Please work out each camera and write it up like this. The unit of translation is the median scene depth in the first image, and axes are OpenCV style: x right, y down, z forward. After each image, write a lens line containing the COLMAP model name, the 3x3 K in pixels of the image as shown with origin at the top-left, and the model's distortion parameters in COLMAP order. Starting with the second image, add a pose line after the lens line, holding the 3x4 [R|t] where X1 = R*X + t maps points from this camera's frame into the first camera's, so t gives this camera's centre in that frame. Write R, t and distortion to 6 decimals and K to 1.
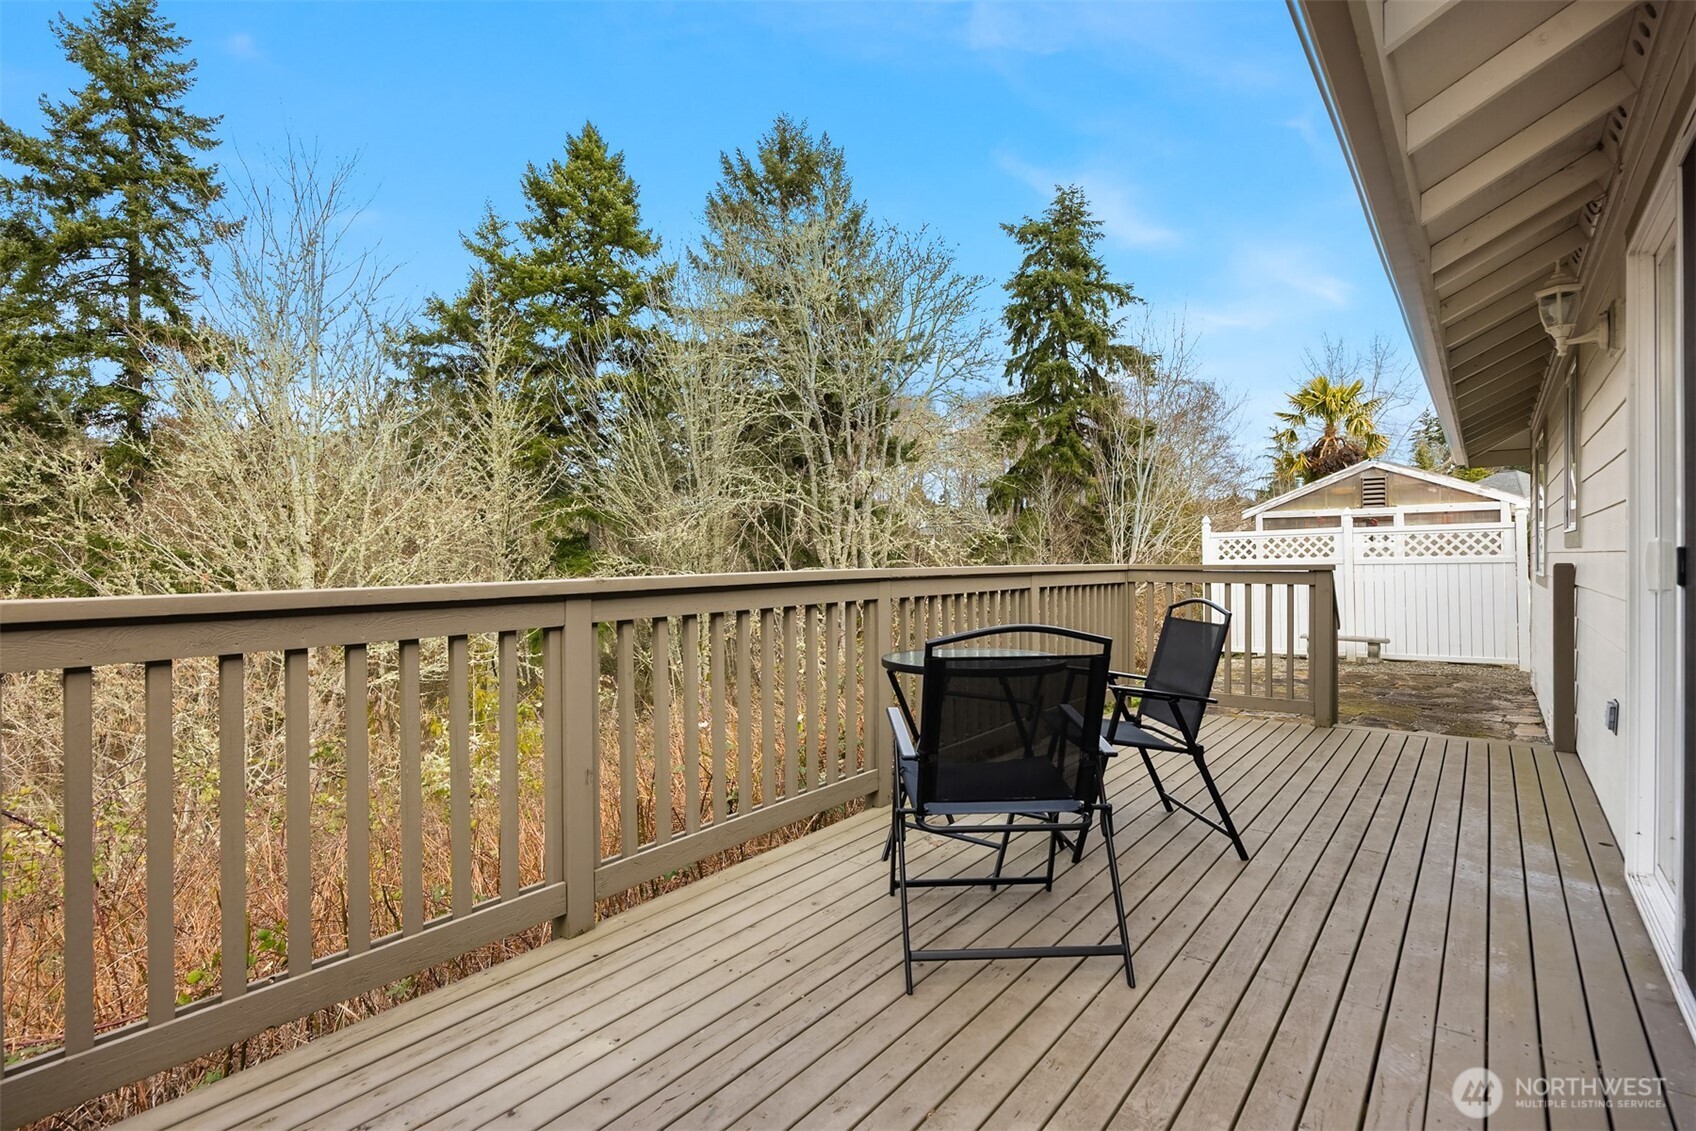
lens RADIAL K [[856.3, 0, 835.7], [0, 856.3, 563.4], [0, 0, 1]] dist [-0.006862, -0.000511]
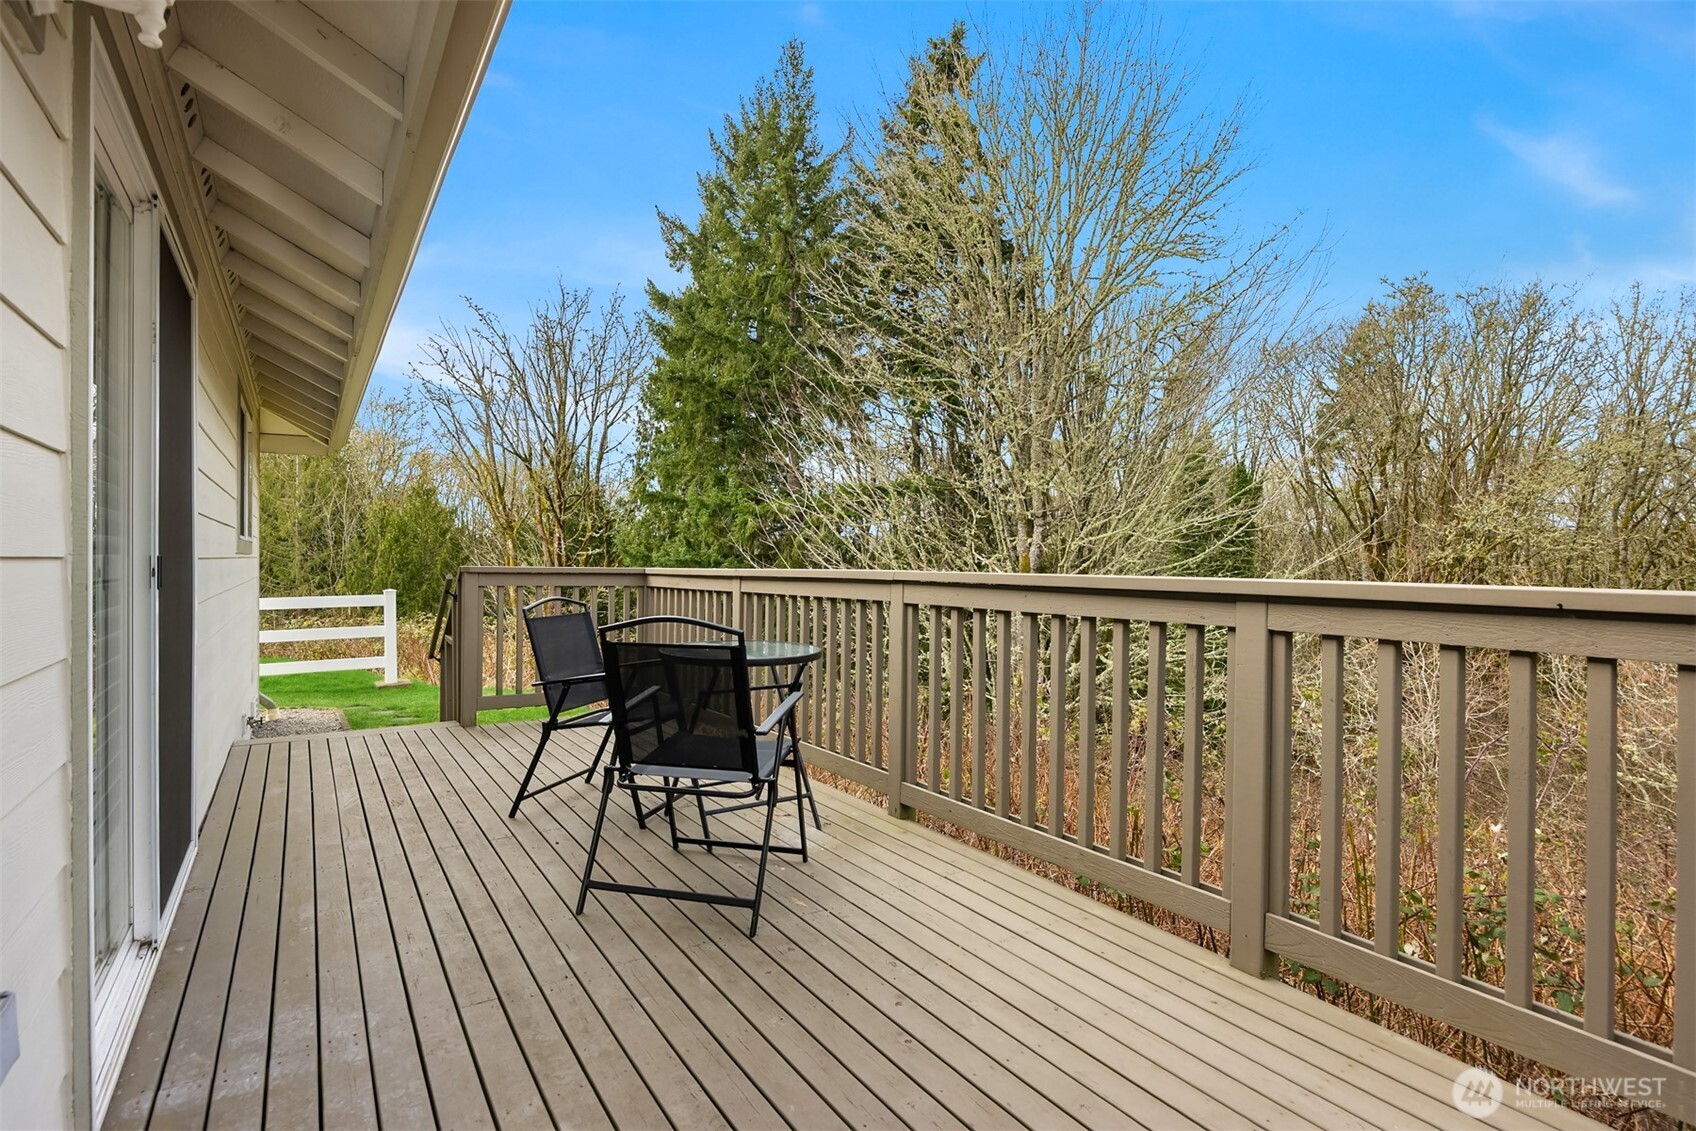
lens RADIAL K [[856.3, 0, 843.3], [0, 856.3, 560.9], [0, 0, 1]] dist [-0.006862, -0.000511]
pose [[-0.347232, 0.011013, -0.937715, 0.196774], [-0.001019, 0.999926, 0.012120, -0.003854], [0.937779, 0.005164, -0.347195, 0.255007]]
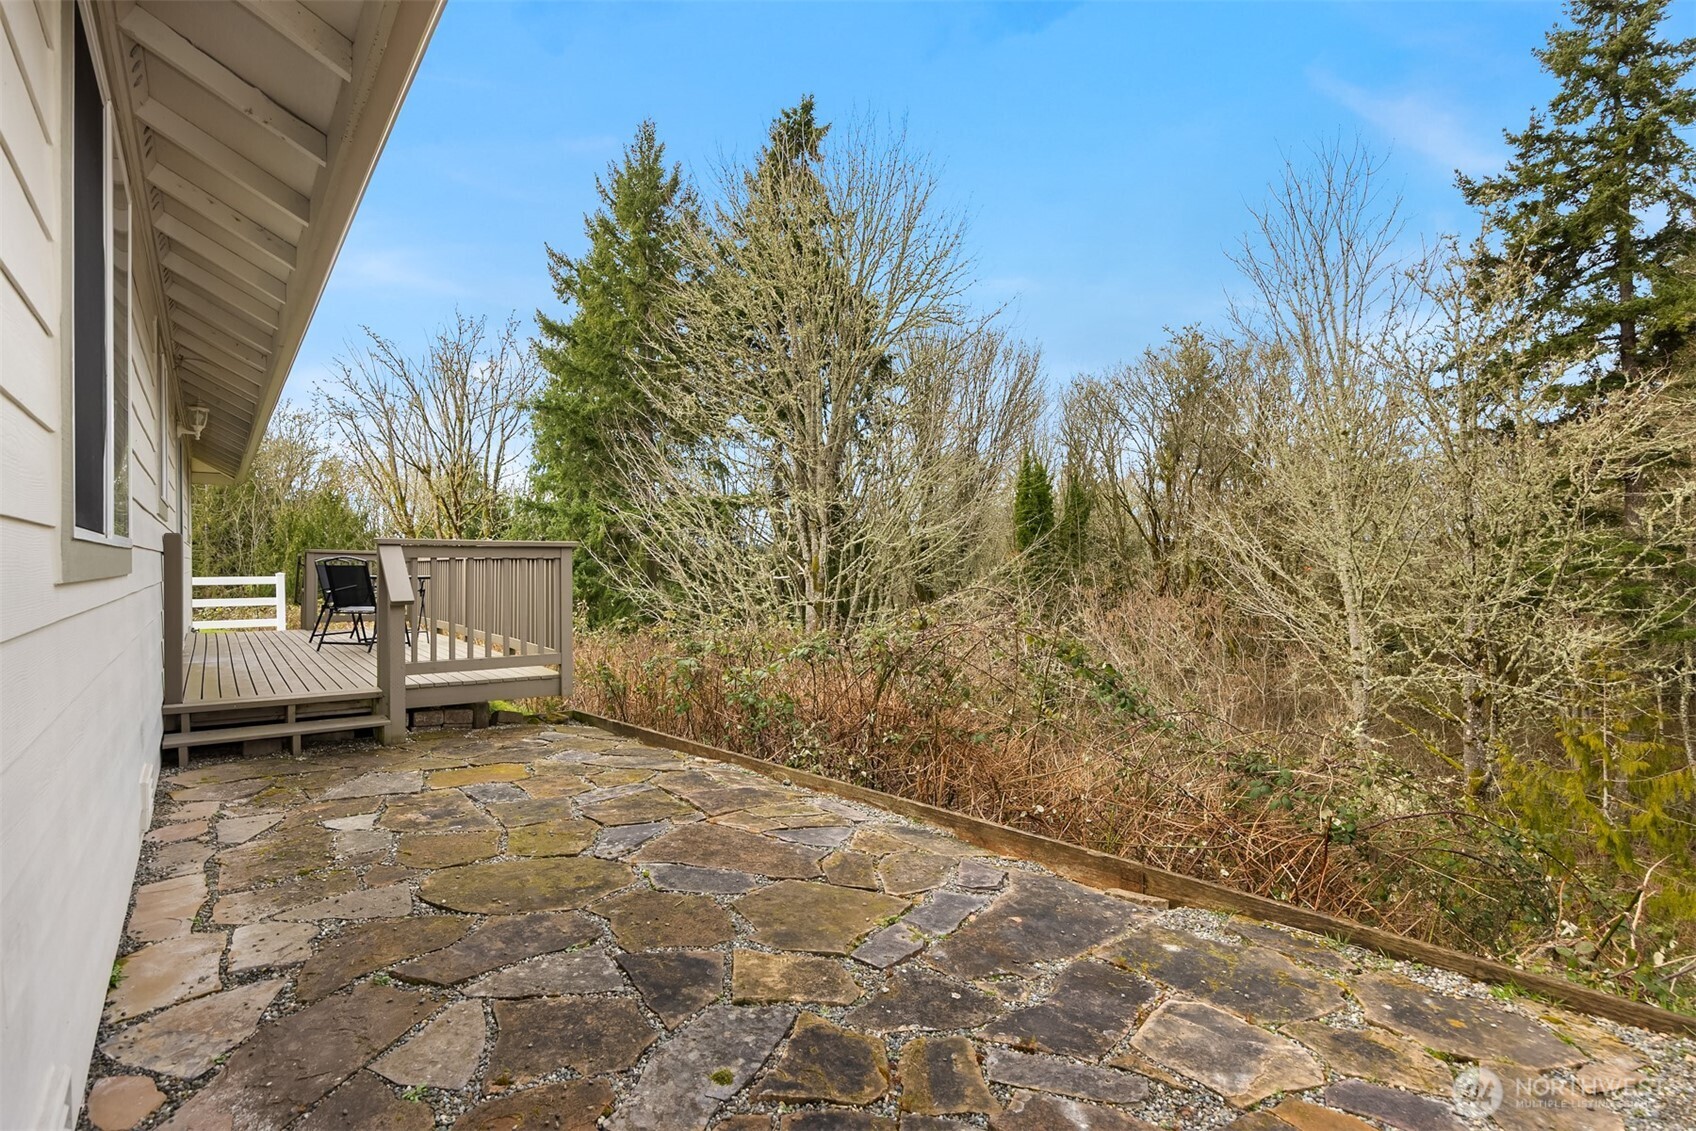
lens RADIAL K [[856.3, 0, 834.0], [0, 856.3, 579.3], [0, 0, 1]] dist [-0.006862, -0.000511]
pose [[-0.282108, 0.020233, -0.959169, 0.218629], [-0.005504, 0.999727, 0.022707, -0.002561], [0.959367, 0.011685, -0.281920, 0.281750]]
